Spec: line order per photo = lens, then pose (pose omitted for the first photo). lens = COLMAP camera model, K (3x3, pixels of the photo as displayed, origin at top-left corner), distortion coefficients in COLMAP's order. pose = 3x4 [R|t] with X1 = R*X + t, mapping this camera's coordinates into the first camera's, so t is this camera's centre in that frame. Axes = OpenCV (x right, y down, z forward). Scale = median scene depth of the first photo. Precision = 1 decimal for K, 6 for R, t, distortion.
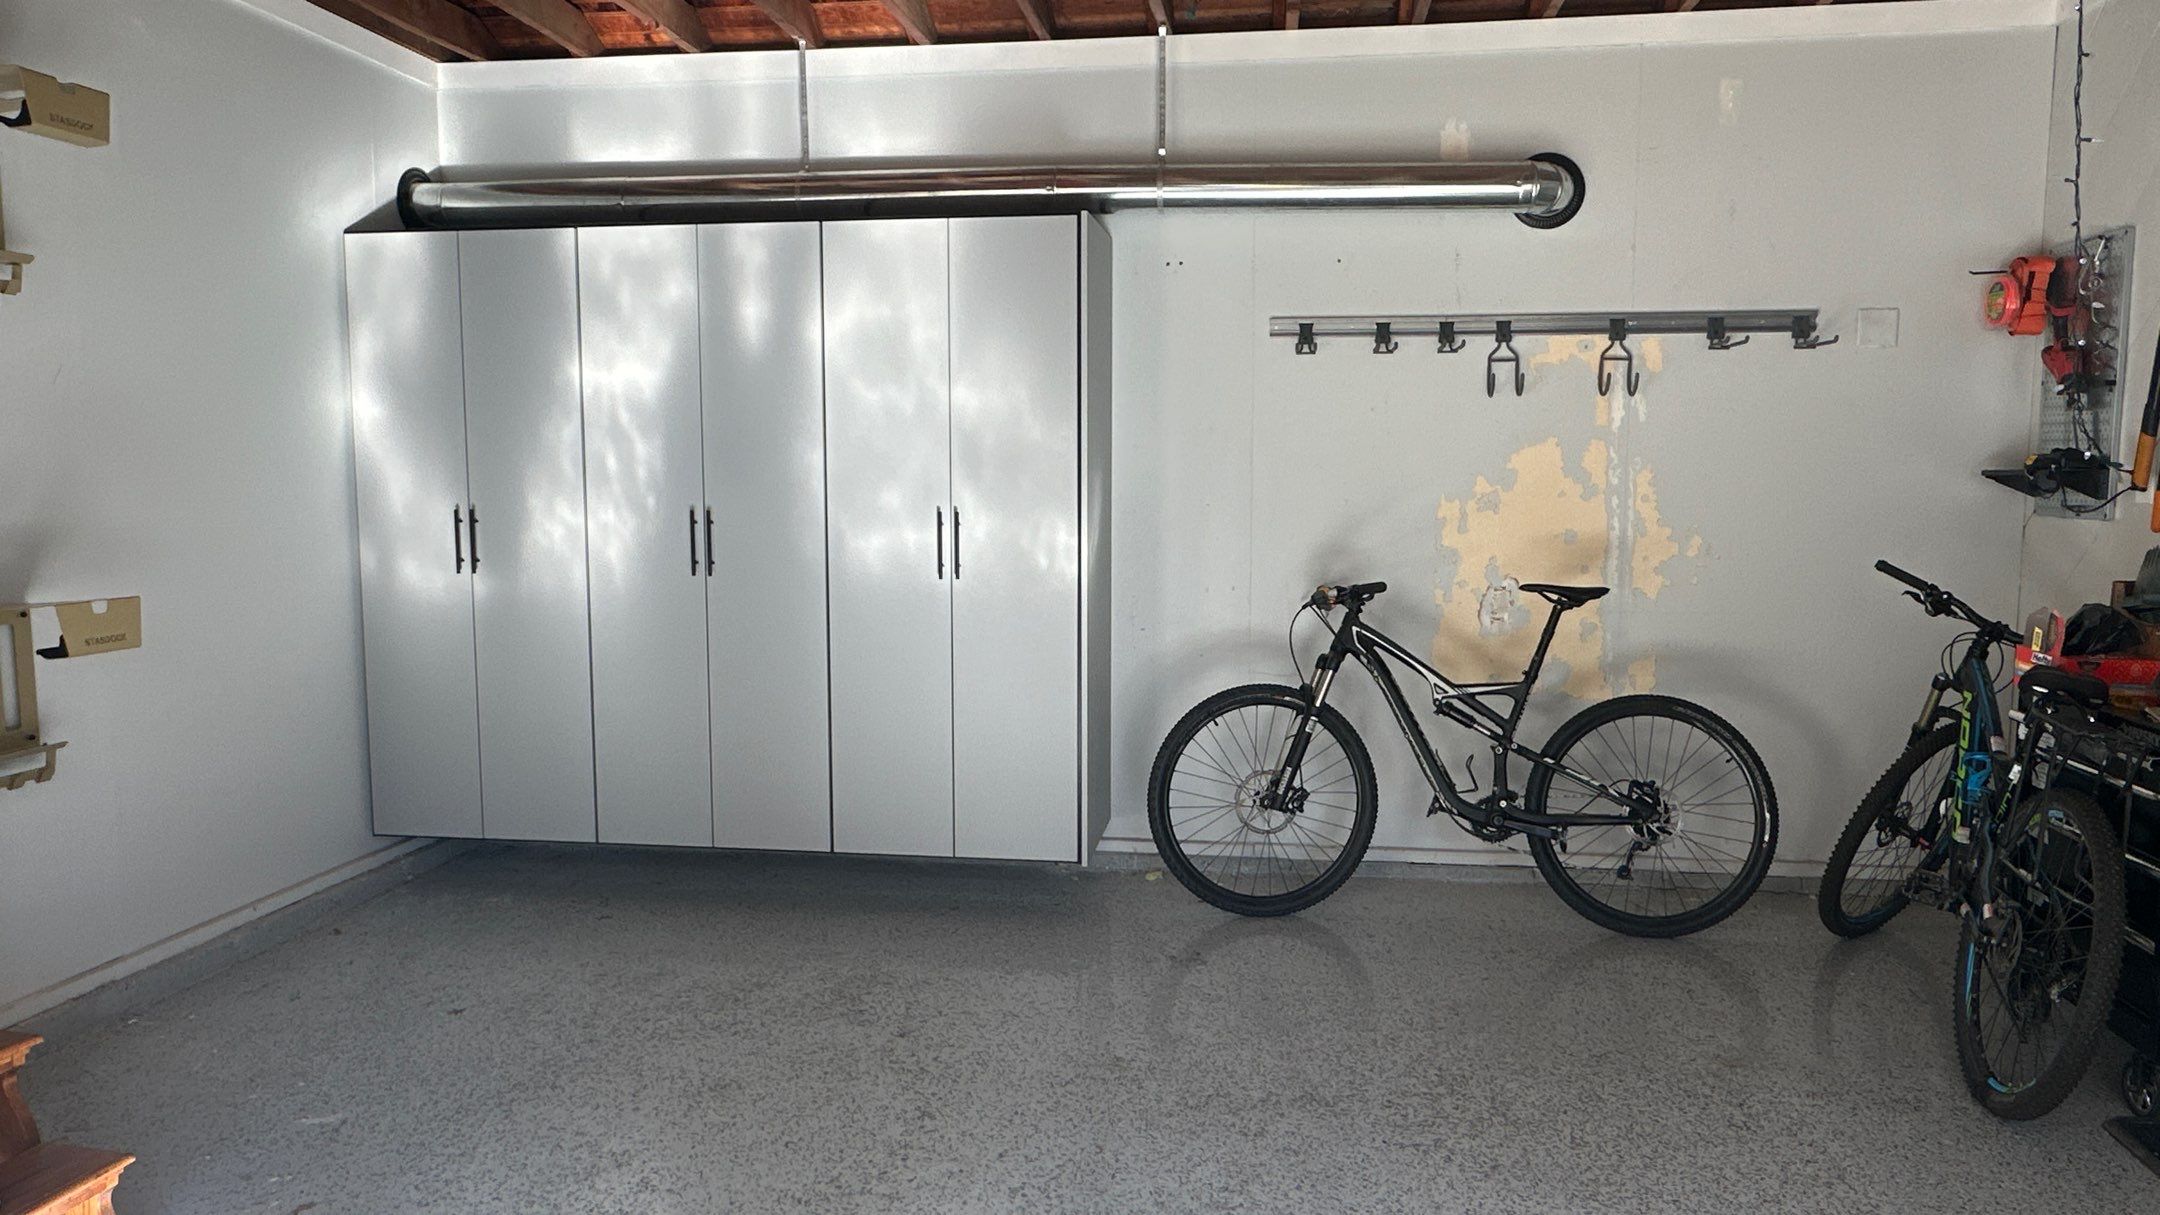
lens RADIAL K [[1441.5, 0, 1074.7], [0, 1441.5, 603.9], [0, 0, 1]] dist [0.004752, -0.002114]
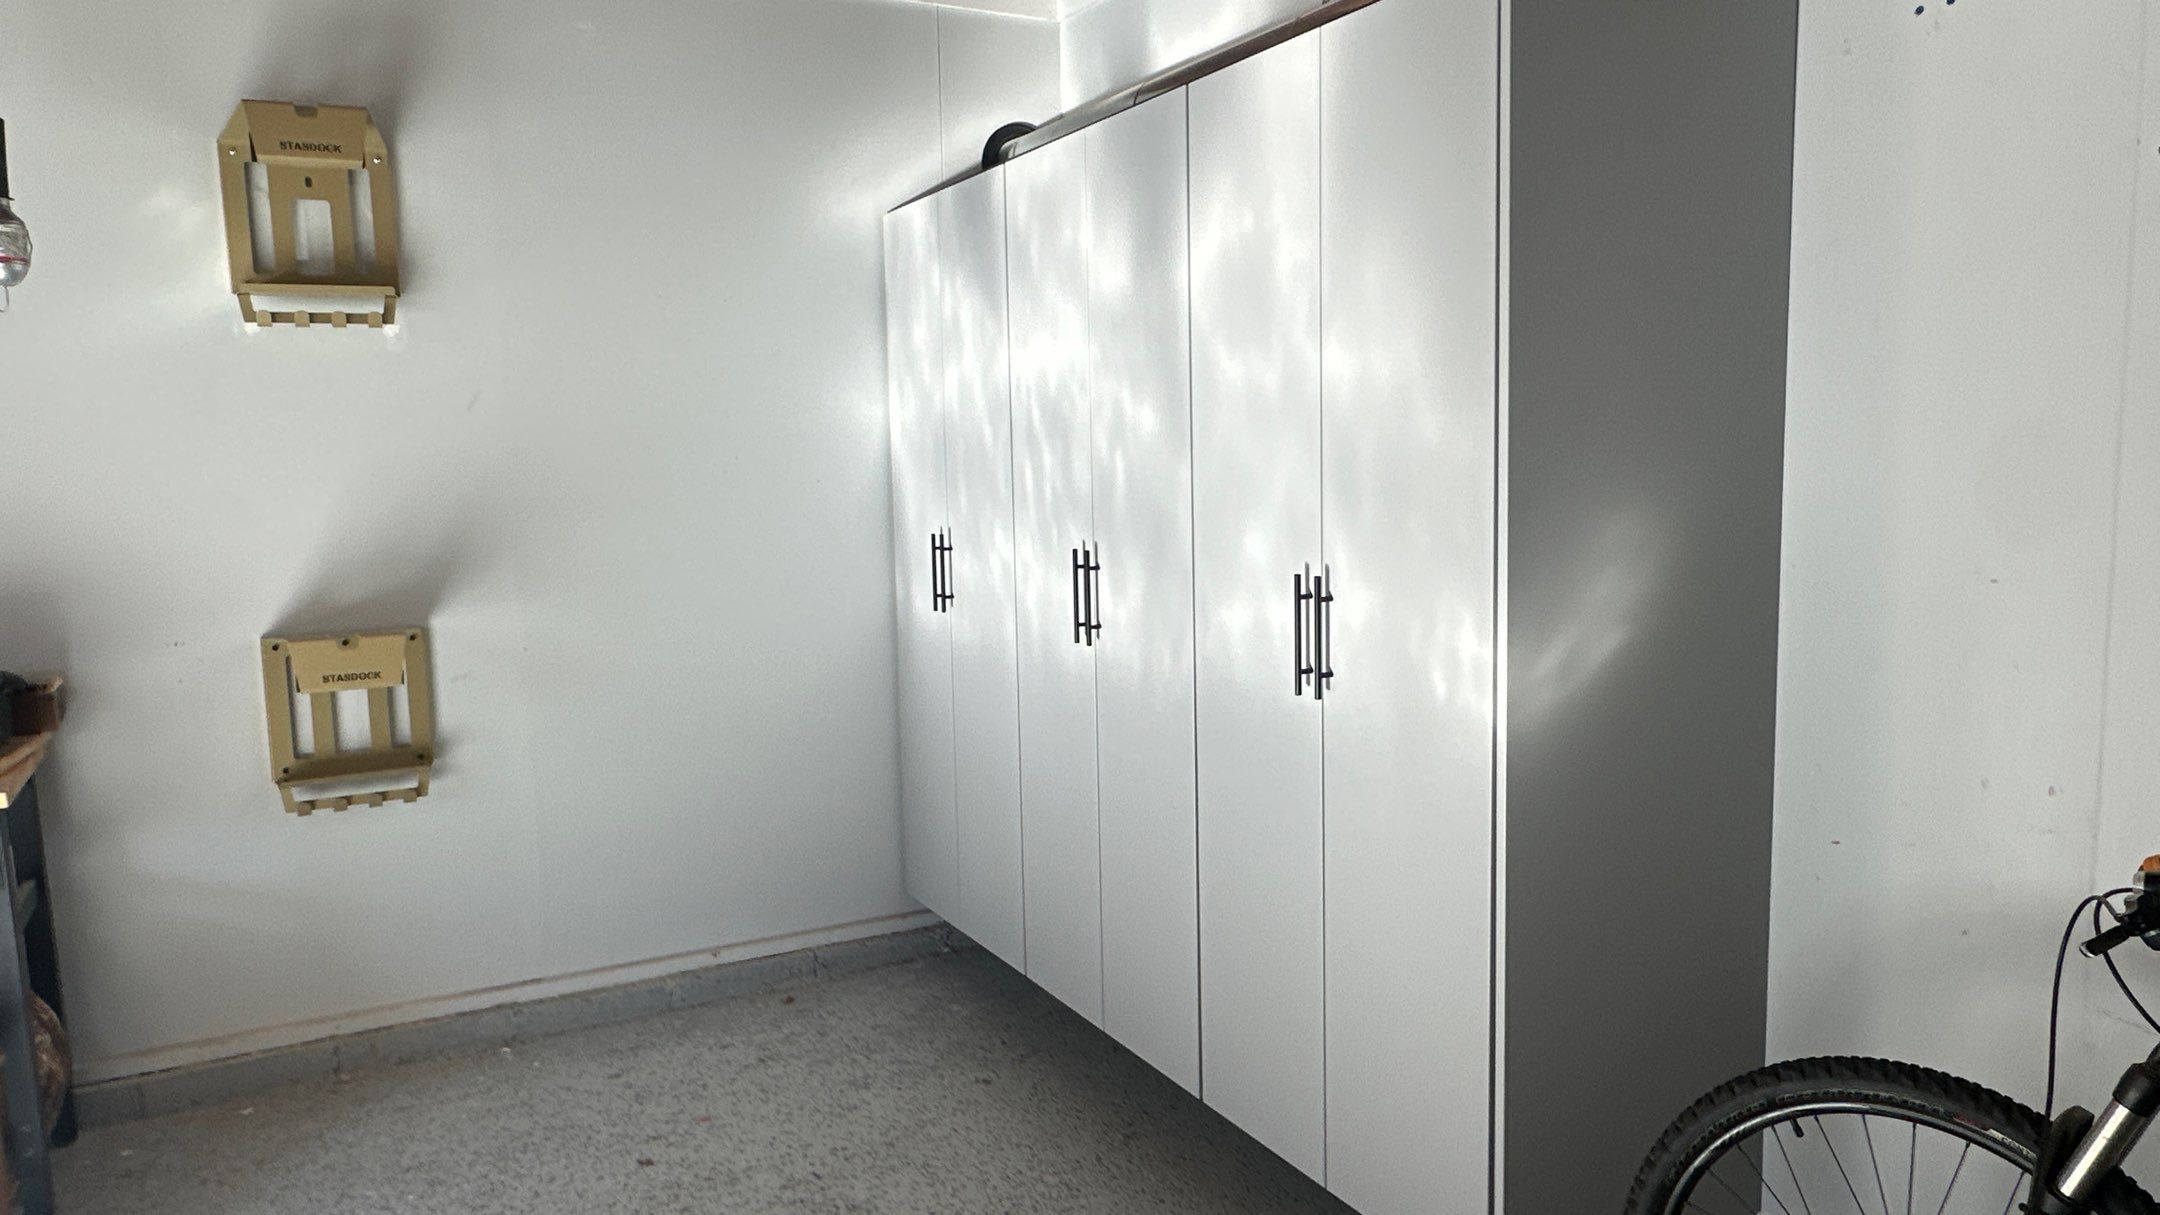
lens RADIAL K [[1441.5, 0, 1072.5], [0, 1441.5, 603.7], [0, 0, 1]] dist [0.004752, -0.002114]
pose [[0.593890, 0.074836, -0.801058, 0.287867], [-0.053937, 0.997128, 0.053165, -0.074753], [0.802736, 0.011633, 0.596221, 0.582068]]
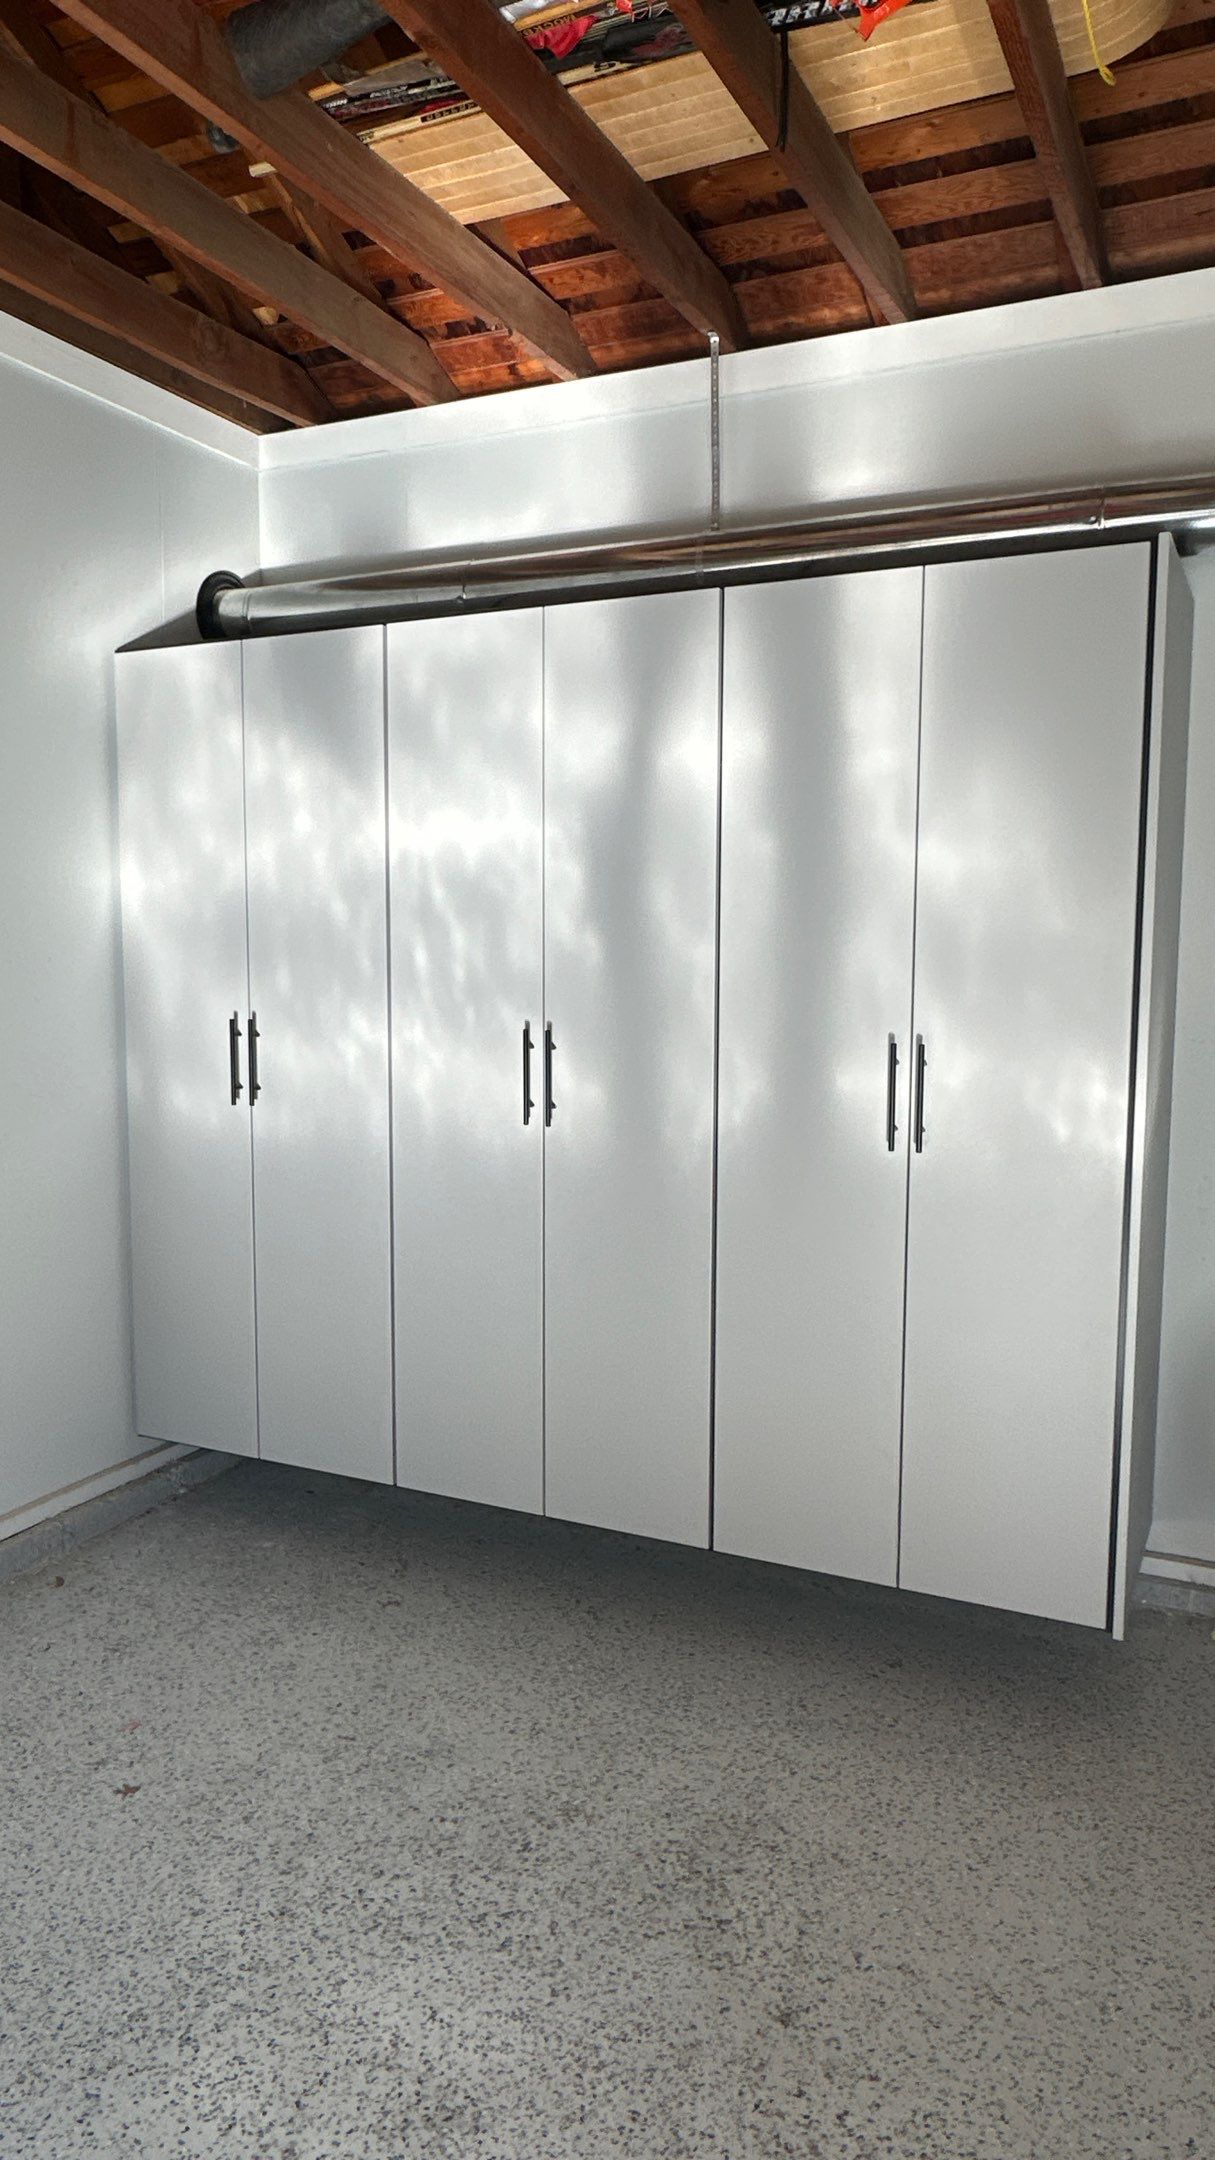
lens RADIAL K [[1441.5, 0, 598.0], [0, 1441.5, 1077.6], [0, 0, 1]] dist [0.004752, -0.002114]
pose [[0.953778, 0.033959, -0.298586, -0.027591], [-0.032142, 0.999423, 0.010996, -0.050344], [0.298787, -0.000890, 0.954320, 0.355893]]
